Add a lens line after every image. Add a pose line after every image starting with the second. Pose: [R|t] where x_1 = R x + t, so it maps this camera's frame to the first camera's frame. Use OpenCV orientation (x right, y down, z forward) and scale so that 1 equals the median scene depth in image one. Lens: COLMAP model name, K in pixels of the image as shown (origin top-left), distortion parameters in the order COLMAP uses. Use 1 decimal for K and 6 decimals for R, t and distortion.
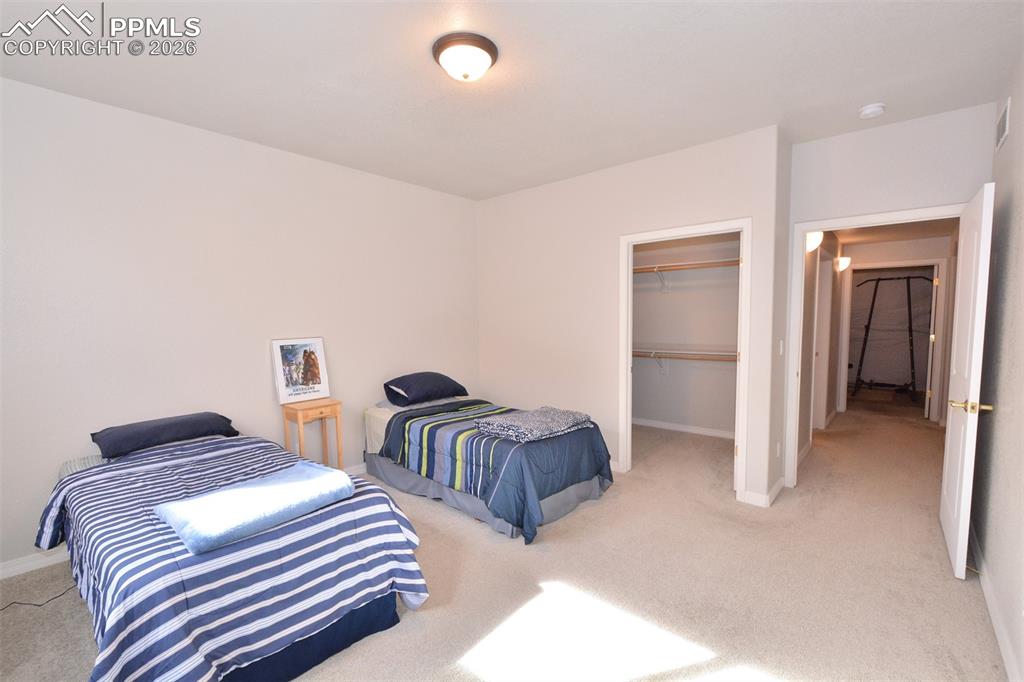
lens RADIAL K [[448.0, 0, 508.7], [0, 448.0, 351.1], [0, 0, 1]] dist [0.002487, -0.005541]
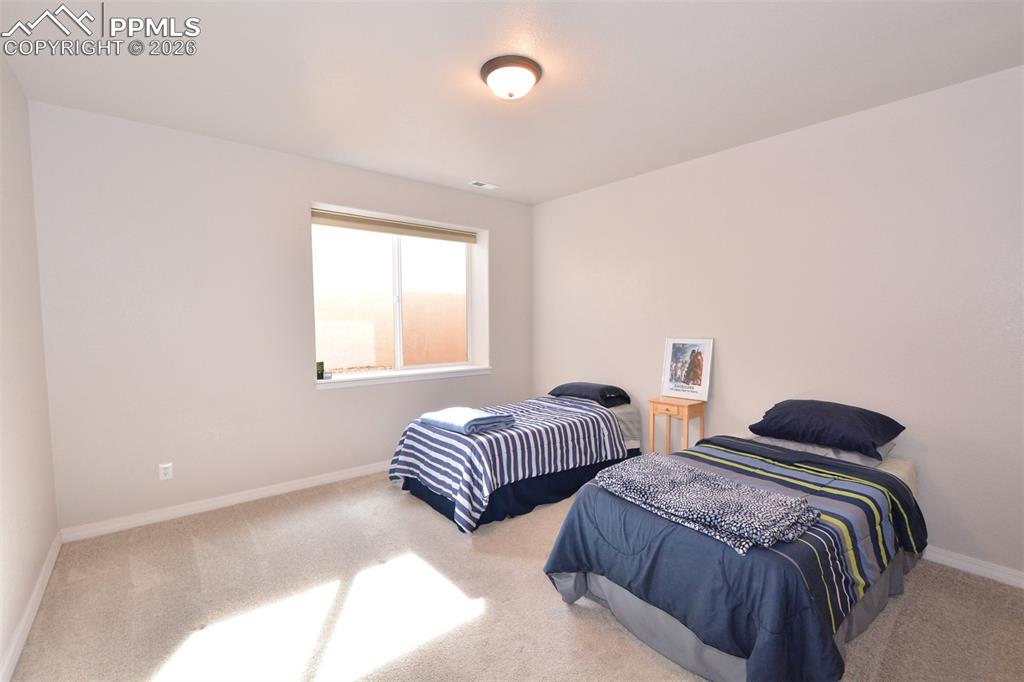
lens RADIAL K [[448.0, 0, 508.7], [0, 448.0, 351.1], [0, 0, 1]] dist [0.002487, -0.005541]
pose [[-0.167496, 0.078167, -0.982769, 0.637992], [-0.067720, 0.993585, 0.090569, -0.065518], [0.983544, 0.081723, -0.161128, 0.772408]]
